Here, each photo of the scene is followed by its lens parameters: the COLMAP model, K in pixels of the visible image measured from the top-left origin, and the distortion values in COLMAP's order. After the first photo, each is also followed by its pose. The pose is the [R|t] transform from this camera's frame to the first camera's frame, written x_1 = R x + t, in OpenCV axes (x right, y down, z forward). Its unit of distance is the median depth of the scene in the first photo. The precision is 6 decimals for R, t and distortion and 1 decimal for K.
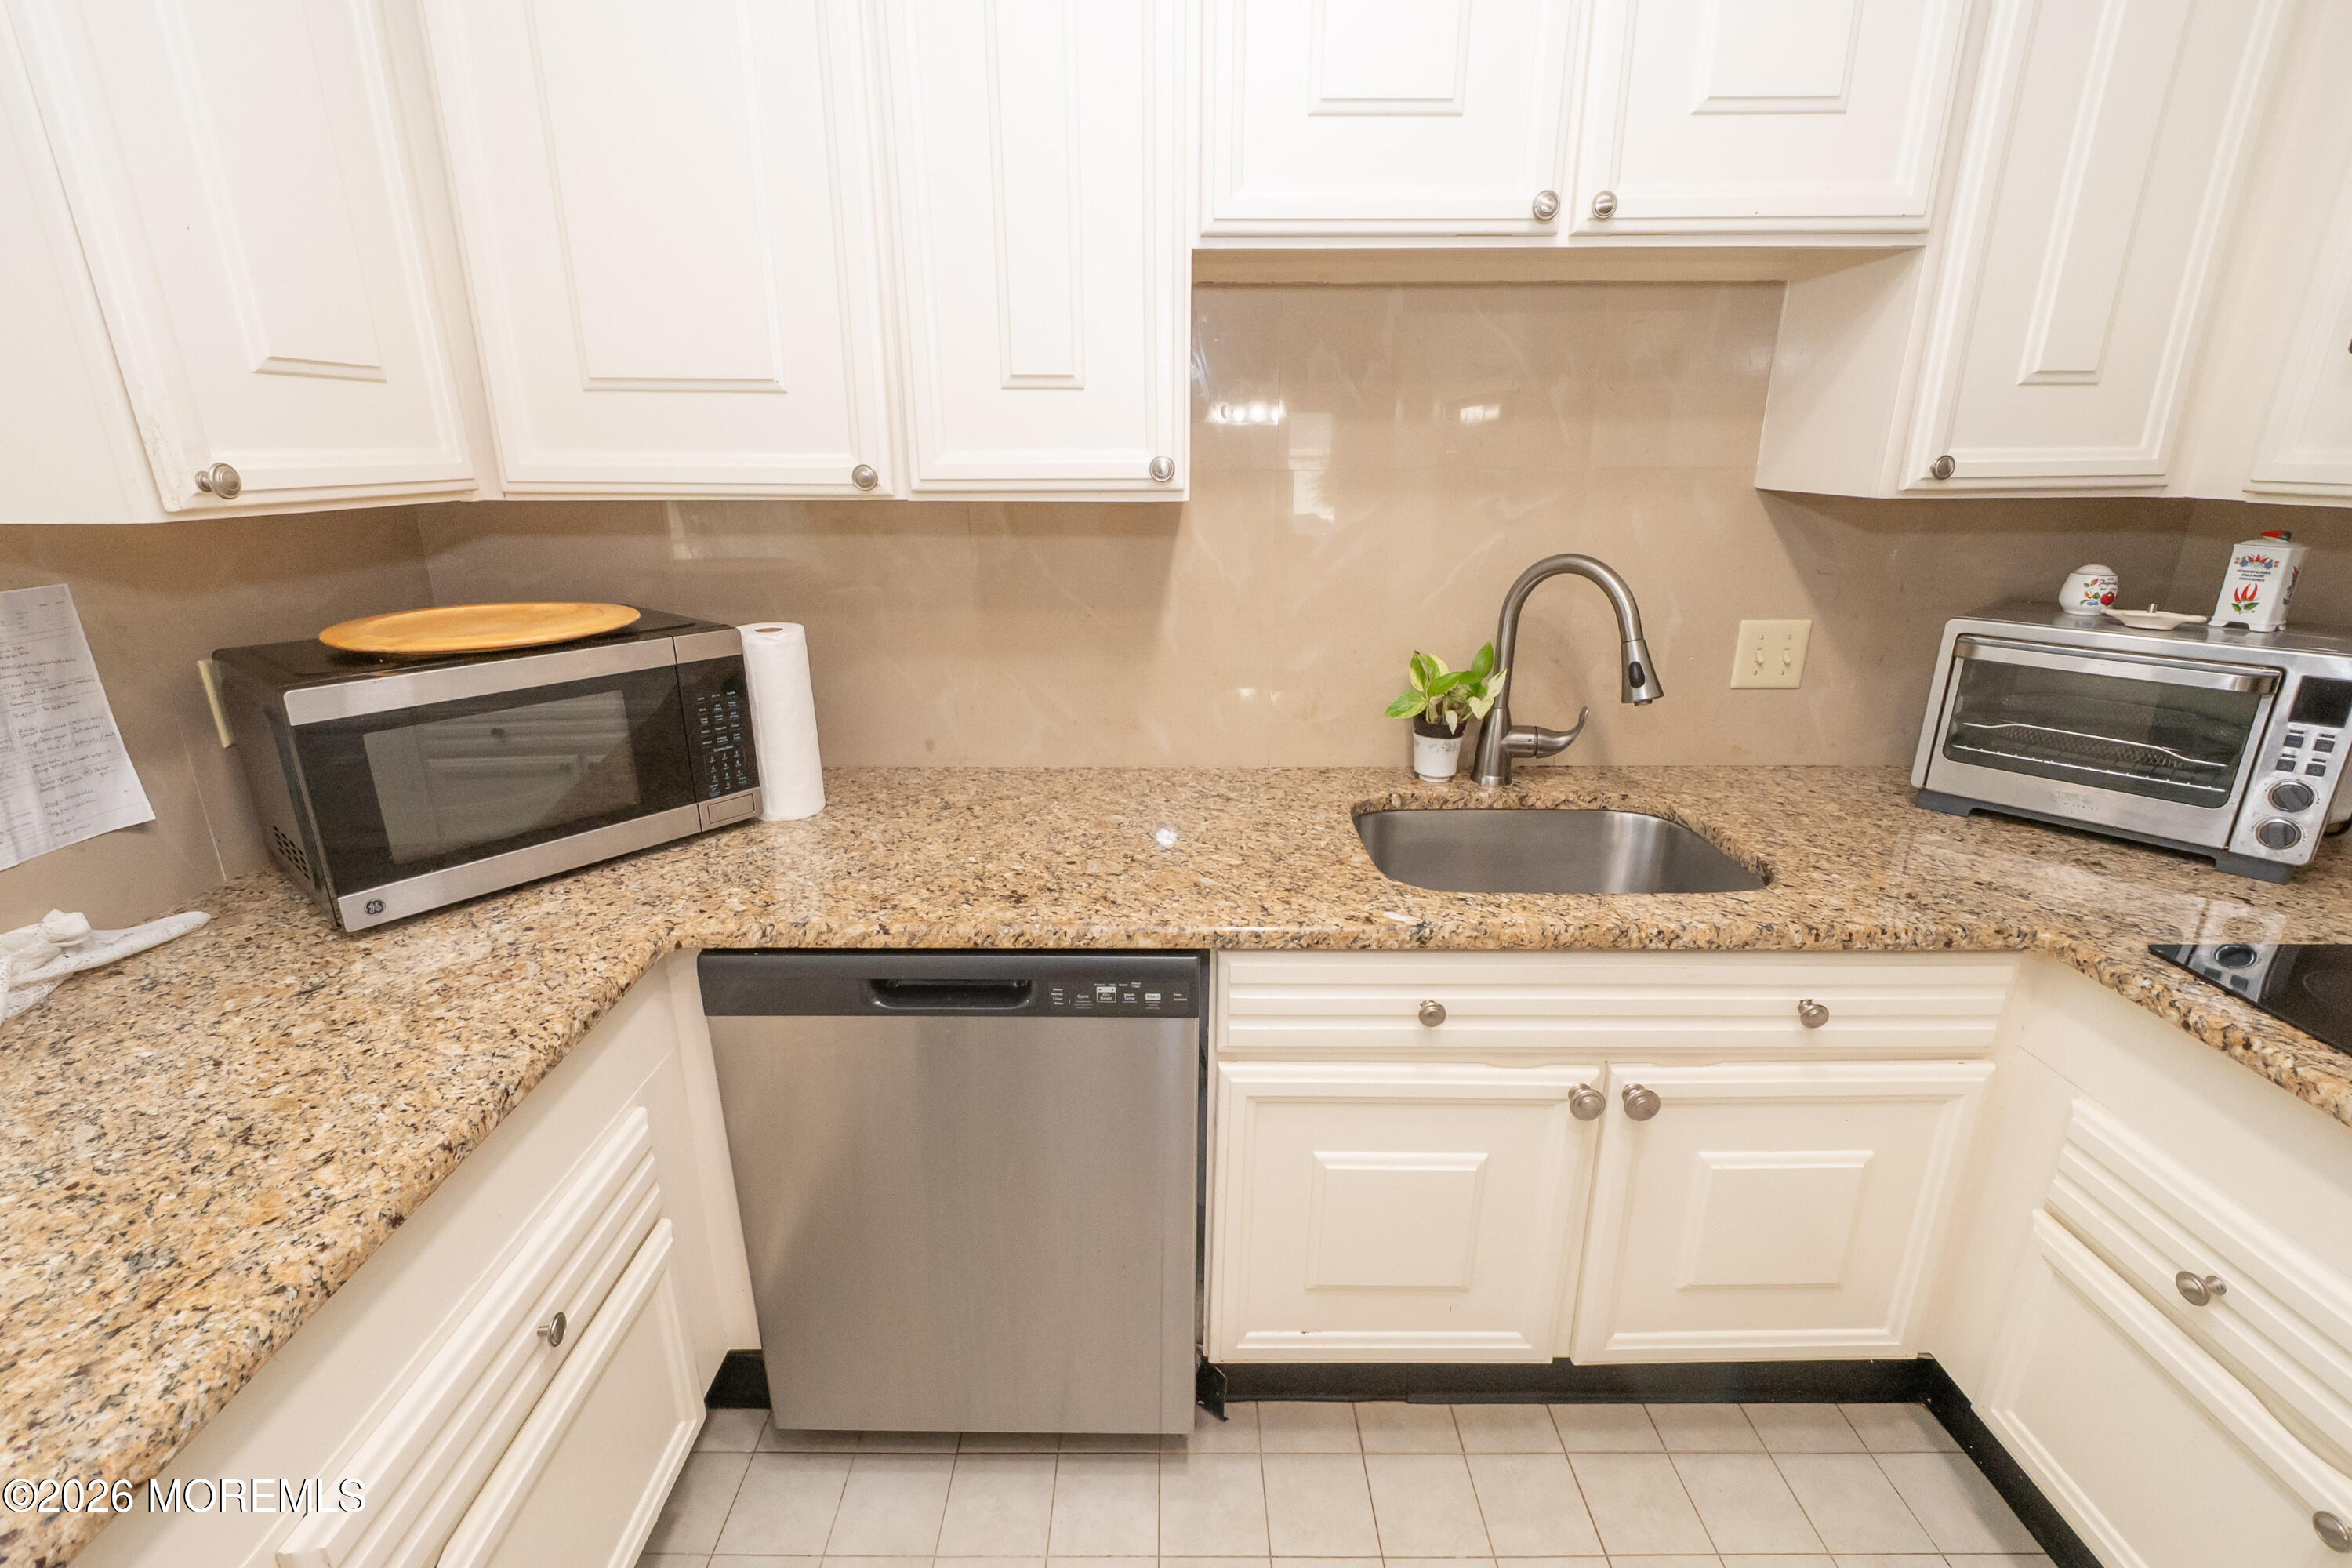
lens RADIAL K [[1029.7, 0, 1164.7], [0, 1029.7, 780.9], [0, 0, 1]] dist [-0.002037, -0.001572]
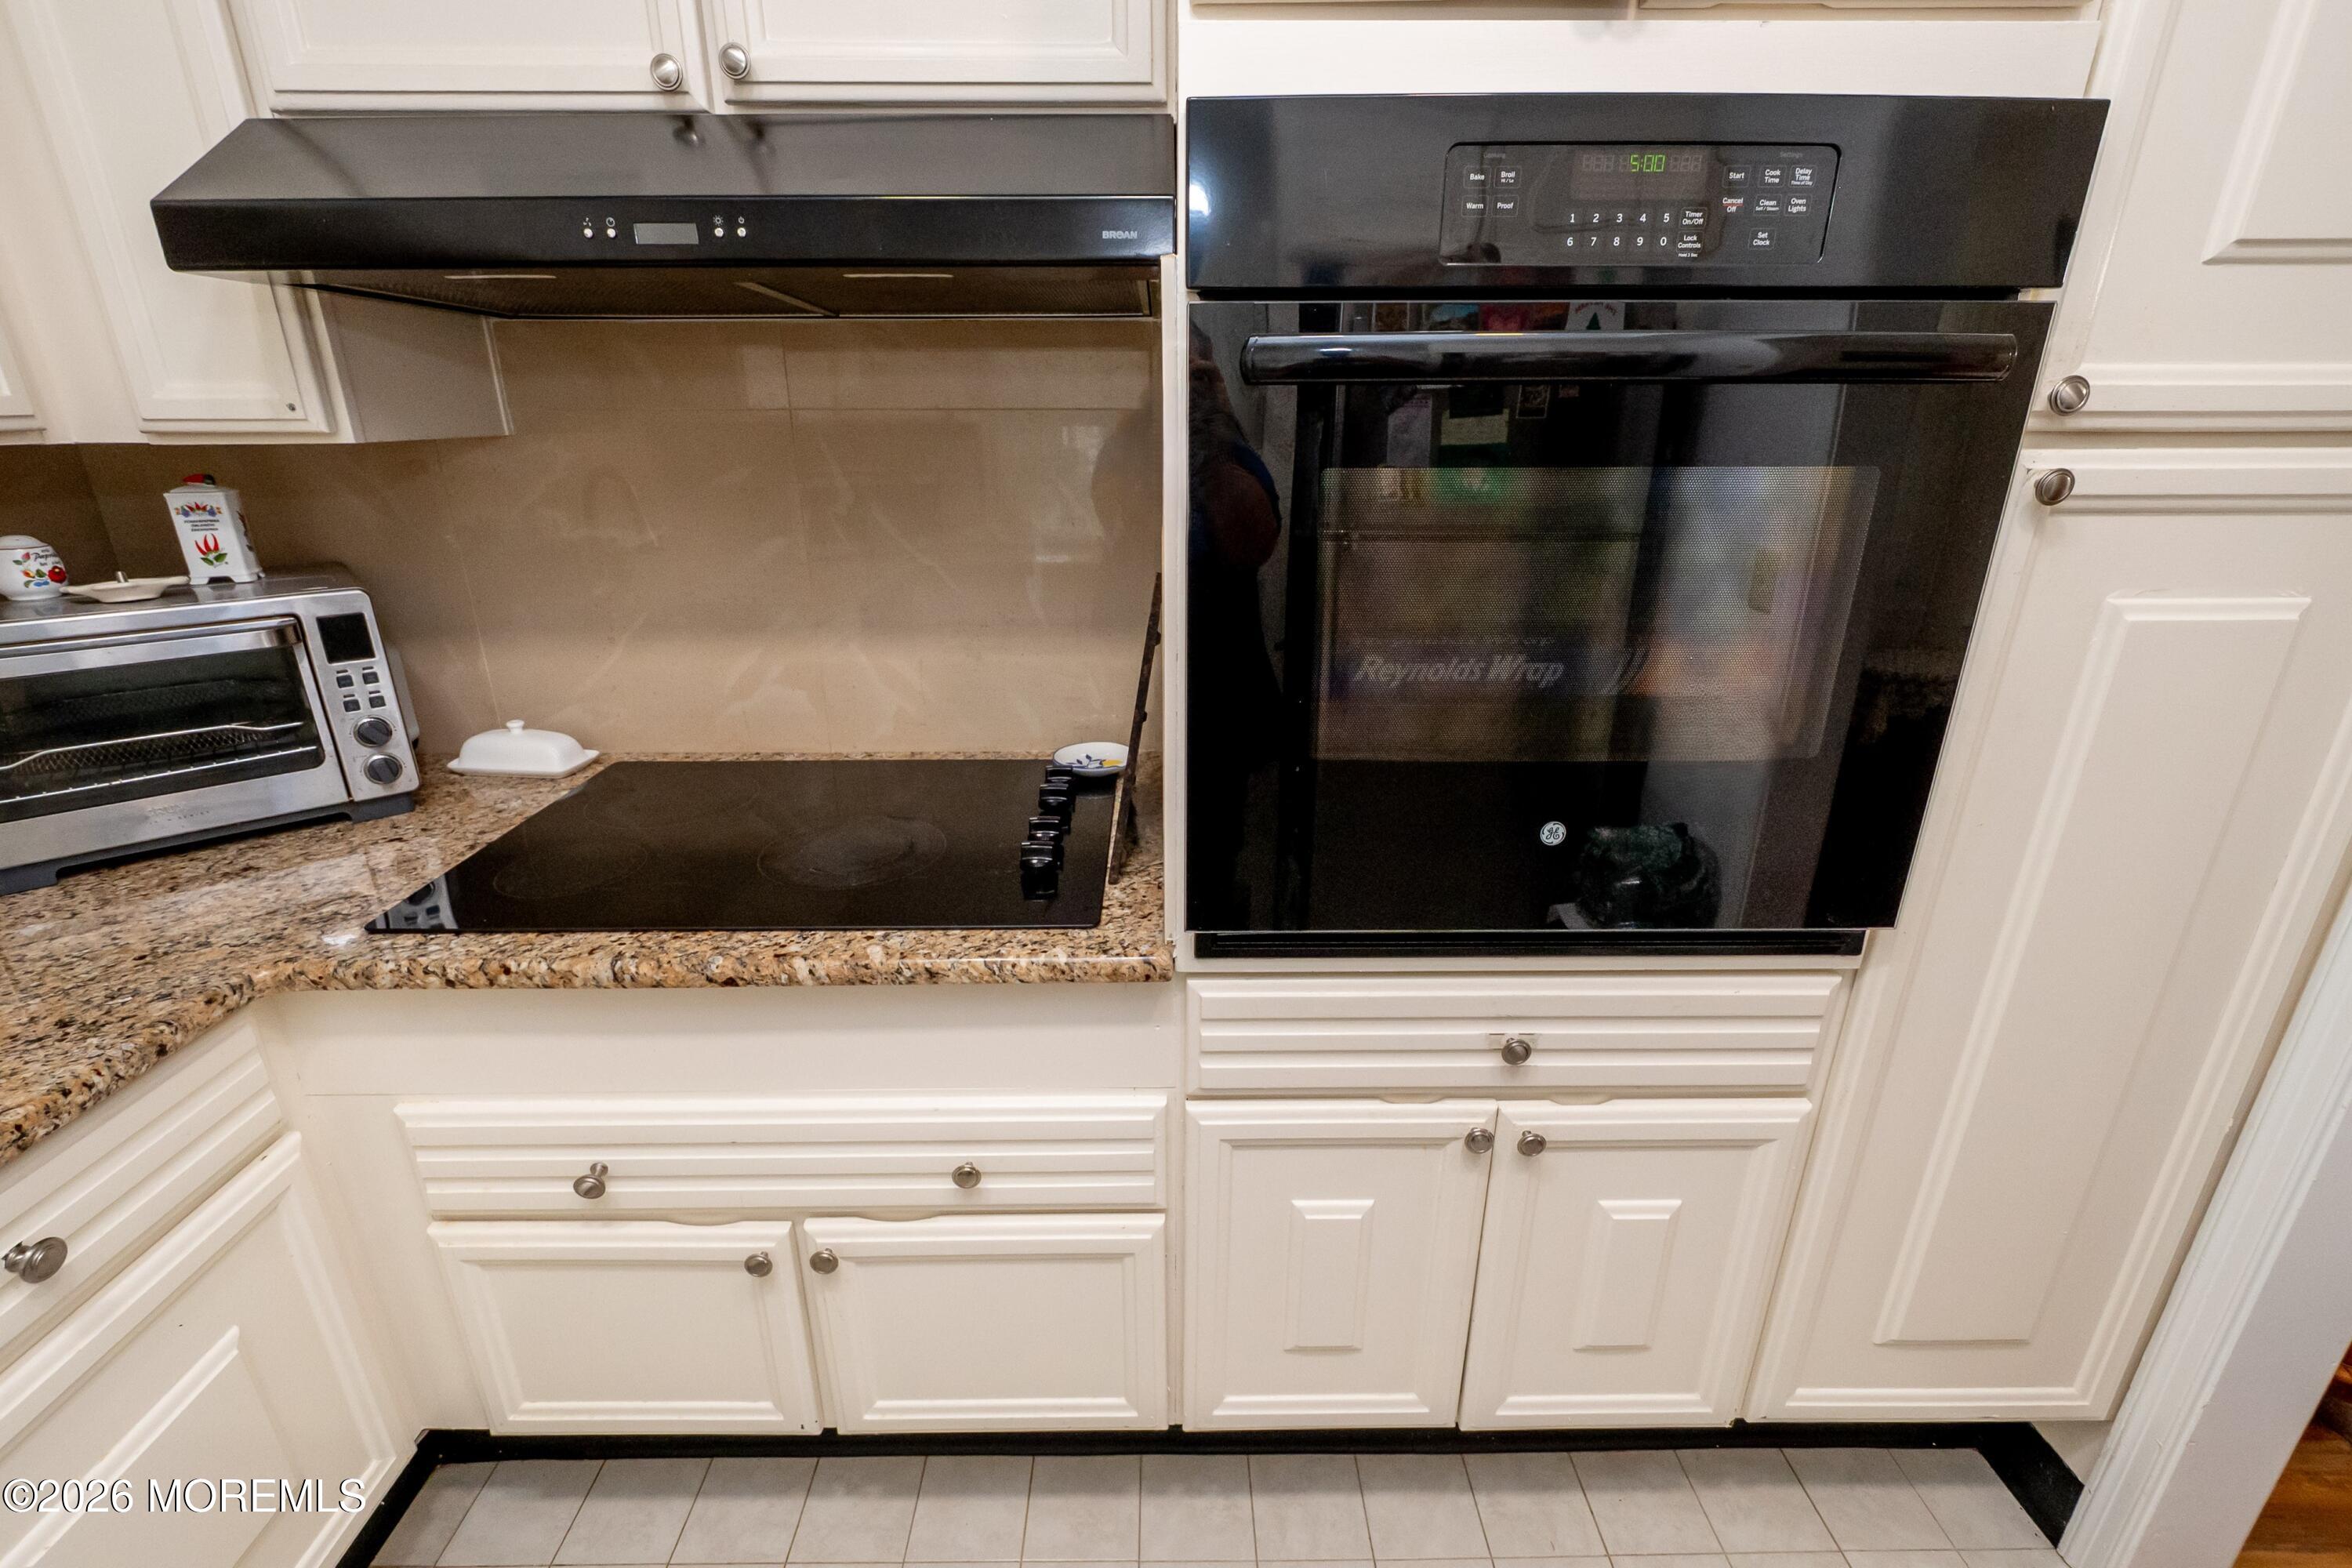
lens RADIAL K [[1029.7, 0, 1164.7], [0, 1029.7, 780.9], [0, 0, 1]] dist [-0.002037, -0.001572]
pose [[-0.013507, -0.340636, 0.940098, 0.118363], [0.309257, 0.892663, 0.327892, -0.033949], [-0.950883, 0.295161, 0.093286, 0.178336]]
